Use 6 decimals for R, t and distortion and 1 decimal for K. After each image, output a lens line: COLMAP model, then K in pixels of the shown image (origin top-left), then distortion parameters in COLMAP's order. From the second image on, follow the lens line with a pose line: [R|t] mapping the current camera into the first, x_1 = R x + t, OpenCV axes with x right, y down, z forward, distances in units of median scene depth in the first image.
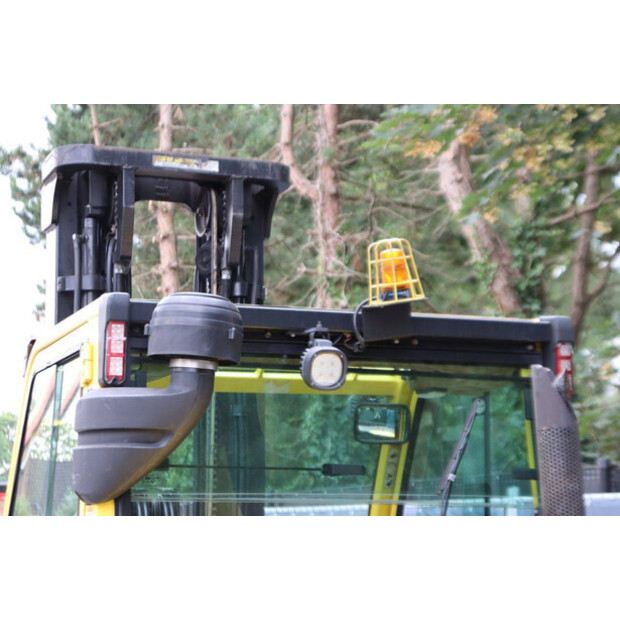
lens RADIAL K [[1463.2, 0, 315.5], [0, 1463.2, 315.3], [0, 0, 1]] dist [0.449057, 0.000000]
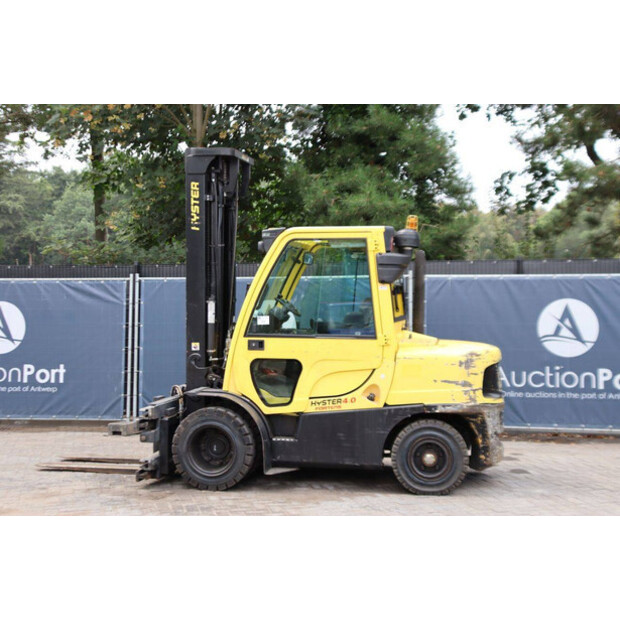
lens RADIAL K [[829.5, 0, 308.2], [0, 829.5, 308.5], [0, 0, 1]] dist [0.060294, 0.000000]
pose [[0.533697, -0.002407, 0.845672, -1.379666], [-0.129299, 0.988006, 0.084412, 0.026464], [-0.835733, -0.154395, 0.526985, 0.043381]]
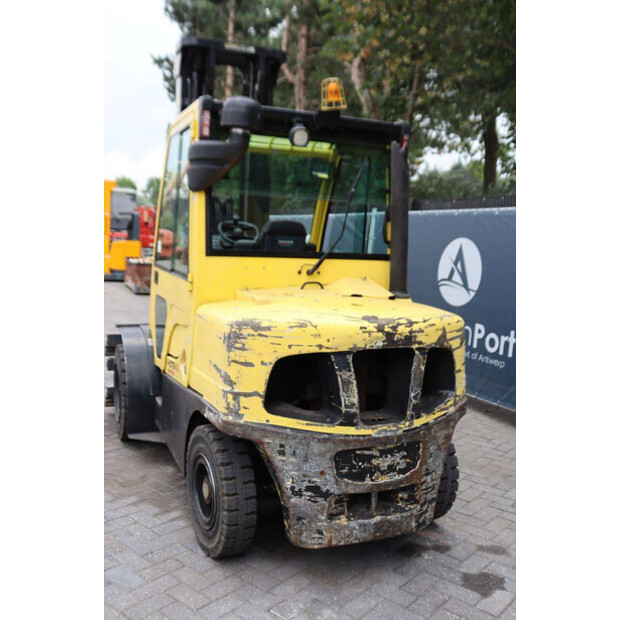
lens RADIAL K [[612.6, 0, 308.3], [0, 612.6, 304.4], [0, 0, 1]] dist [-0.057006, 0.000000]
pose [[0.998456, 0.041617, 0.036797, -0.003289], [-0.049650, 0.965649, 0.255061, 0.031618], [-0.024918, -0.256495, 0.966224, 0.033705]]
